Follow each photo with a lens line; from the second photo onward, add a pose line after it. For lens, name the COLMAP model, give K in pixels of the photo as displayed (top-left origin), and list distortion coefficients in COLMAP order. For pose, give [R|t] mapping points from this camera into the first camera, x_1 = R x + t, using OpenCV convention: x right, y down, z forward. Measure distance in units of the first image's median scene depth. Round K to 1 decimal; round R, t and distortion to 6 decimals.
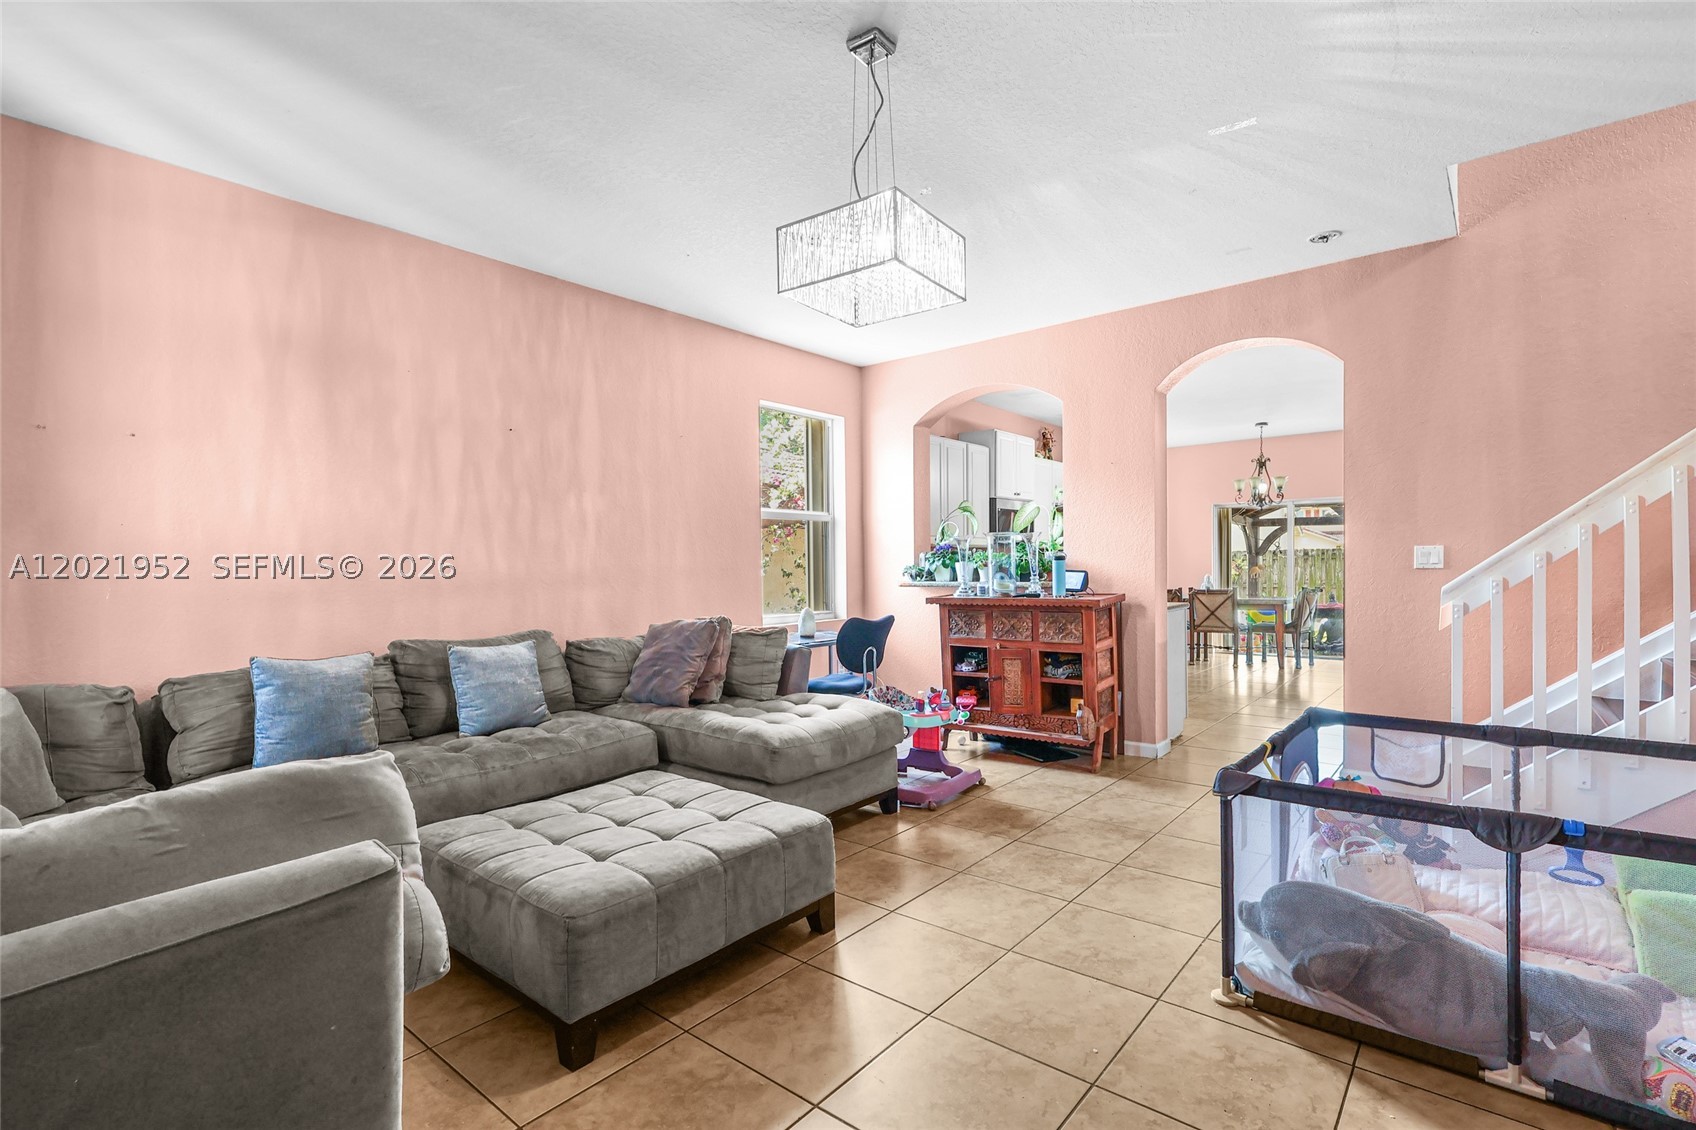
lens RADIAL K [[790.2, 0, 848.0], [0, 790.2, 565.0], [0, 0, 1]] dist [-0.001144, -0.000082]
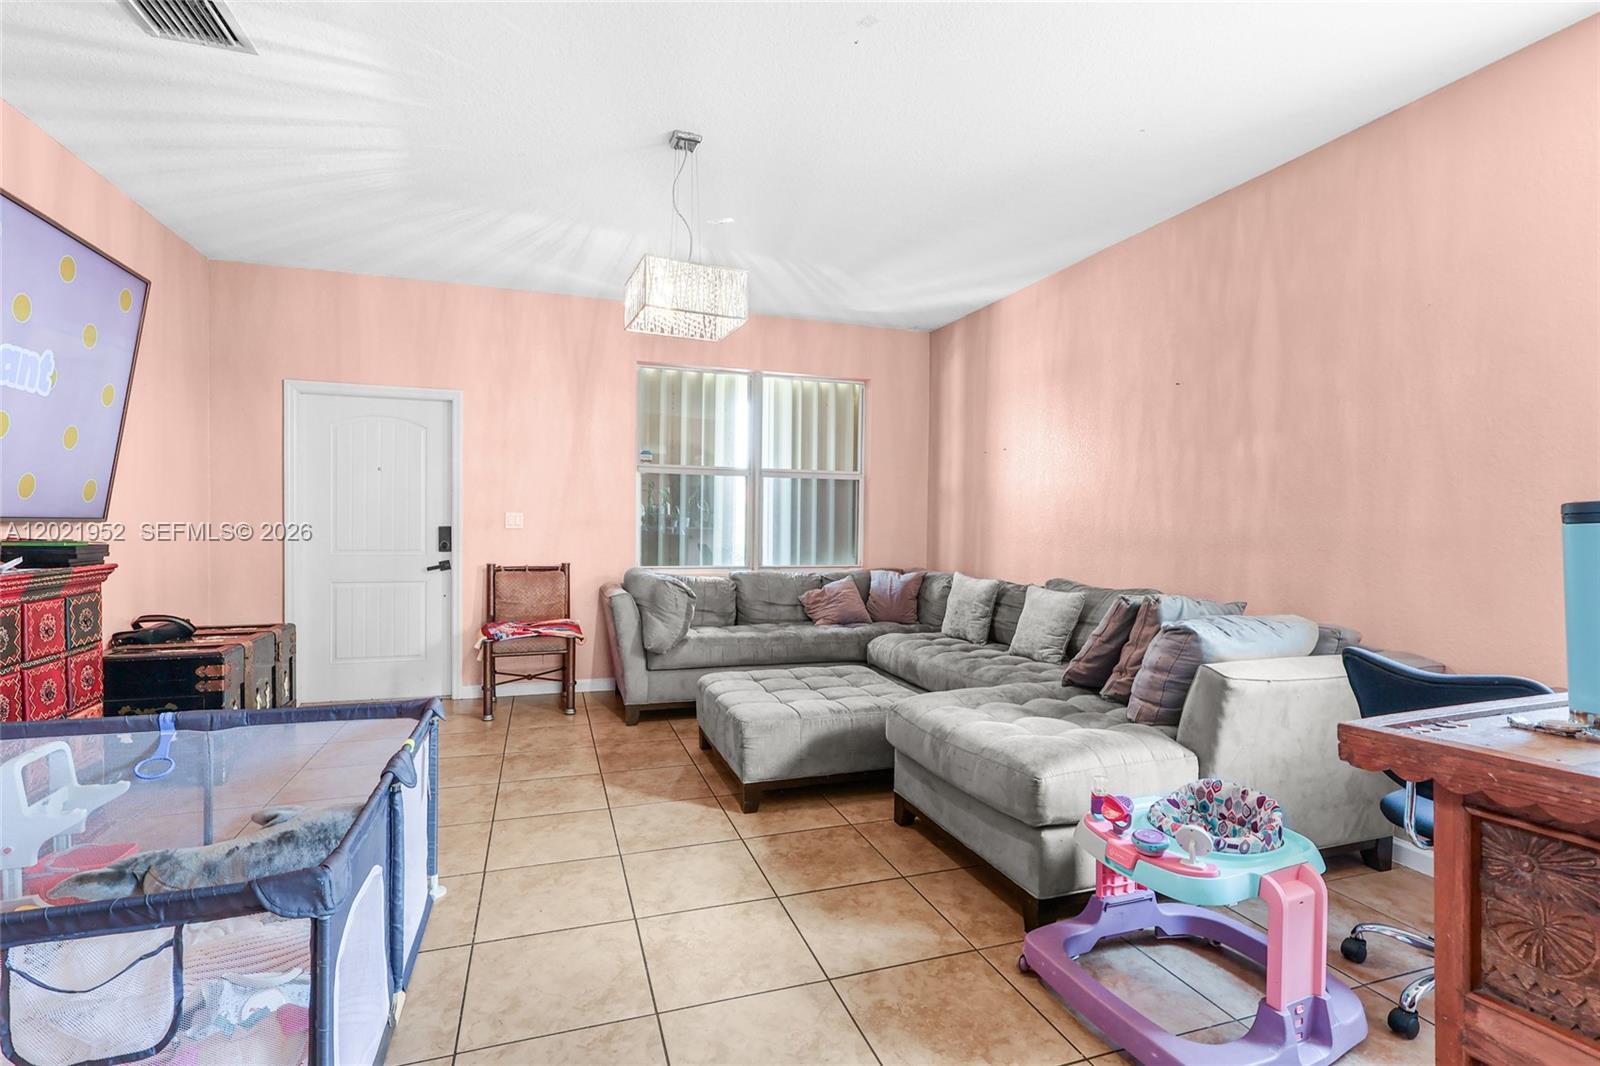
lens RADIAL K [[754.0, 0, 795.4], [0, 754.0, 519.5], [0, 0, 1]] dist [0.001369, 0.000195]
pose [[-0.527570, 0.006986, -0.849483, 0.646151], [-0.005823, 0.999913, 0.011839, -0.012595], [0.849491, 0.011192, -0.527484, 1.151559]]
